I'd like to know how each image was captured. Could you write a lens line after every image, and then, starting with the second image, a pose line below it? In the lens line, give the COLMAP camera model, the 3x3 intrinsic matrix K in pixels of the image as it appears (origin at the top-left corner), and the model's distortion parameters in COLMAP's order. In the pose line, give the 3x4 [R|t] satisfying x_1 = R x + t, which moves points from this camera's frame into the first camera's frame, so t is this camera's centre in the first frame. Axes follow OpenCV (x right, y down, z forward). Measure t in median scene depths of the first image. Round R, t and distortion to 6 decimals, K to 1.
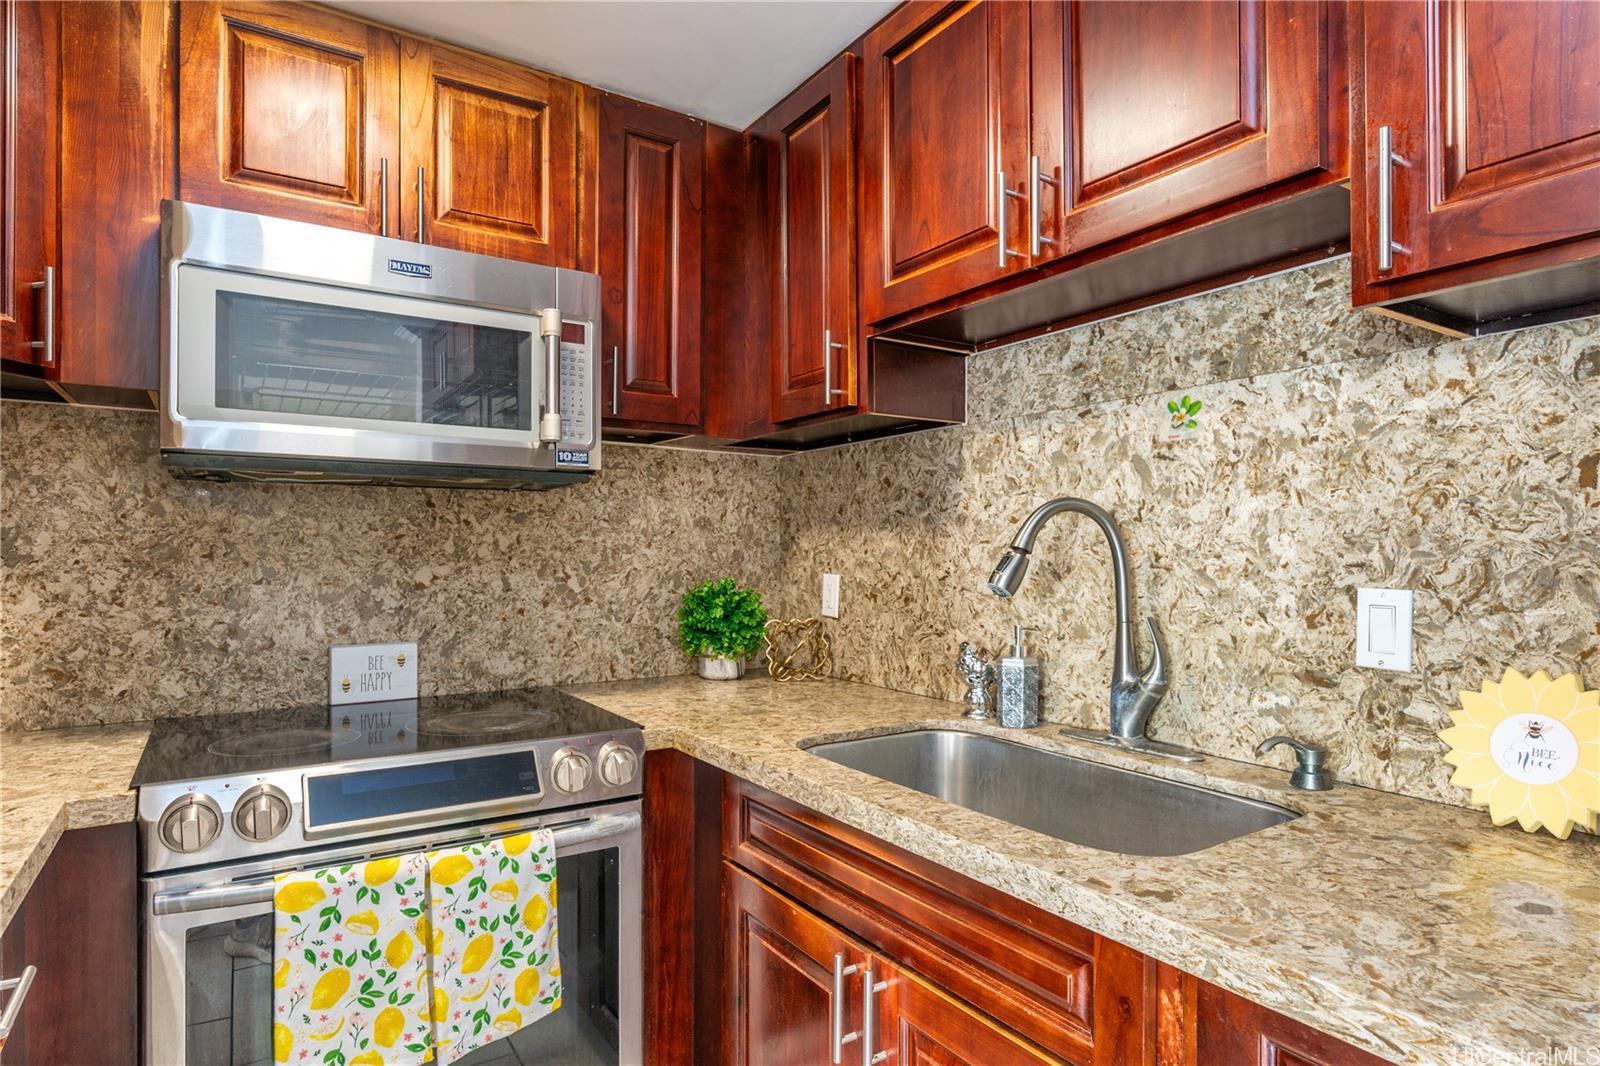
lens RADIAL K [[881.9, 0, 806.3], [0, 881.9, 542.7], [0, 0, 1]] dist [-0.005357, 0.000420]
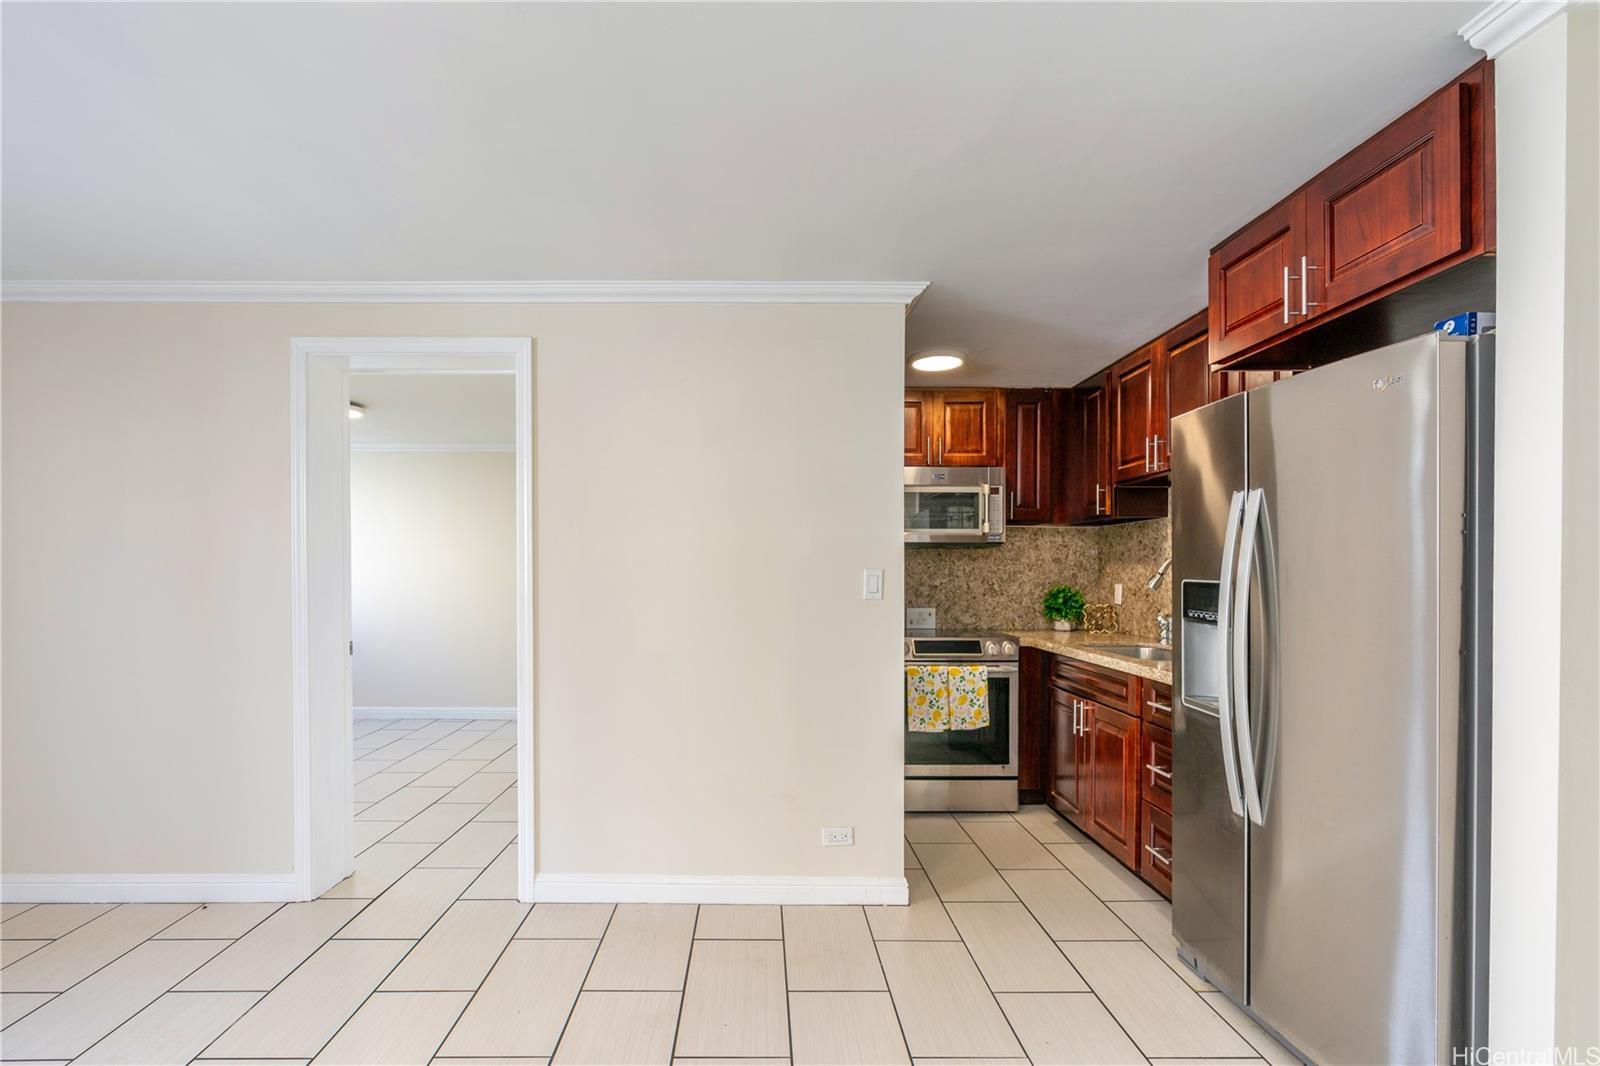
lens RADIAL K [[775.4, 0, 758.5], [0, 775.4, 576.2], [0, 0, 1]] dist [-0.004275, -0.000238]
pose [[0.840732, 0.005136, -0.541428, 0.410714], [0.003028, 0.999895, 0.014186, -0.016953], [0.541443, -0.013566, 0.840628, -1.377758]]
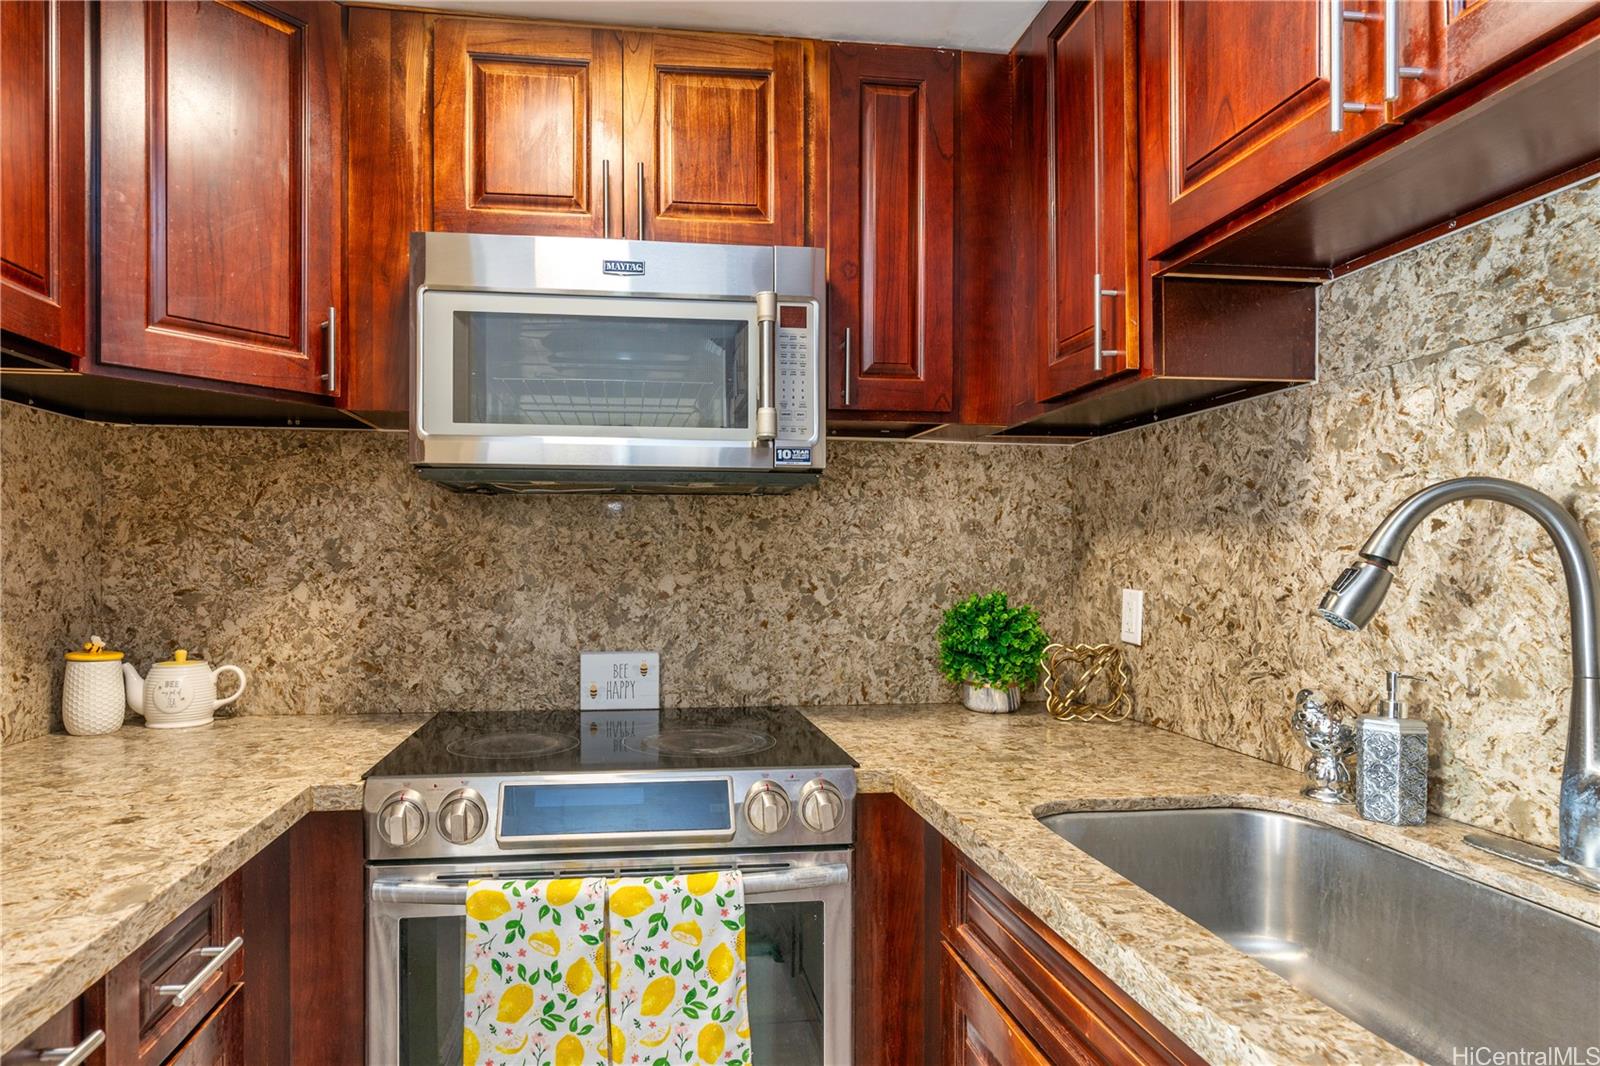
lens RADIAL K [[908.1, 0, 733.7], [0, 908.1, 554.8], [0, 0, 1]] dist [-0.005424, 0.003219]
pose [[0.893446, -0.000565, -0.449170, 0.098250], [0.002237, 0.999992, 0.003192, 0.001397], [0.449165, -0.003856, 0.893441, 0.149266]]
